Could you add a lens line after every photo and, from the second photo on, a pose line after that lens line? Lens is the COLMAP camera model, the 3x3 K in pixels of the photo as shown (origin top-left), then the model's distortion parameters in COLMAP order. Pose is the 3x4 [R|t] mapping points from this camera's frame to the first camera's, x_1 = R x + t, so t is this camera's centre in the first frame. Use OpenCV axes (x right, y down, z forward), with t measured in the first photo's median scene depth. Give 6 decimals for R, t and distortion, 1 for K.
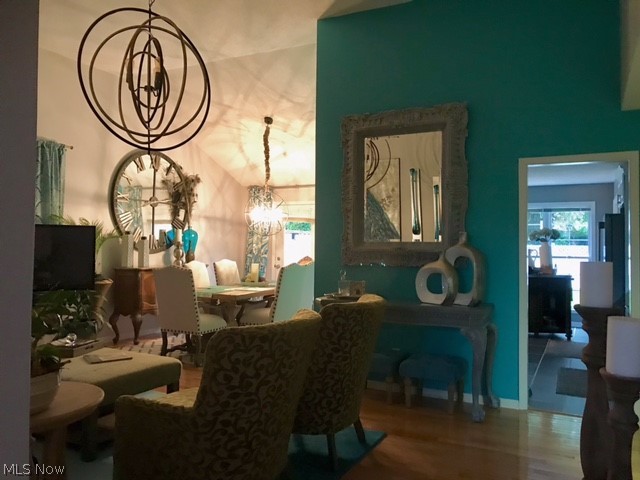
lens RADIAL K [[524.4, 0, 320.0], [0, 524.4, 240.0], [0, 0, 1]] dist [0.047221, -0.007687]
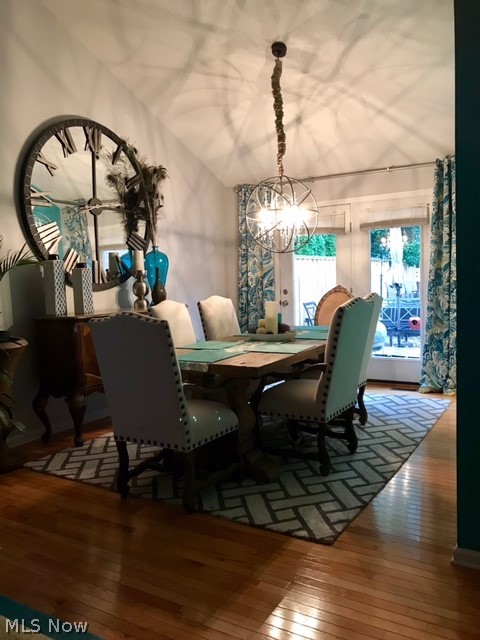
lens RADIAL K [[524.4, 0, 240.0], [0, 524.4, 320.0], [0, 0, 1]] dist [0.047221, -0.007687]
pose [[0.996008, -0.037492, -0.081014, -0.101506], [0.044573, 0.995172, 0.087441, 0.012688], [0.077344, -0.090703, 0.992870, 0.386948]]
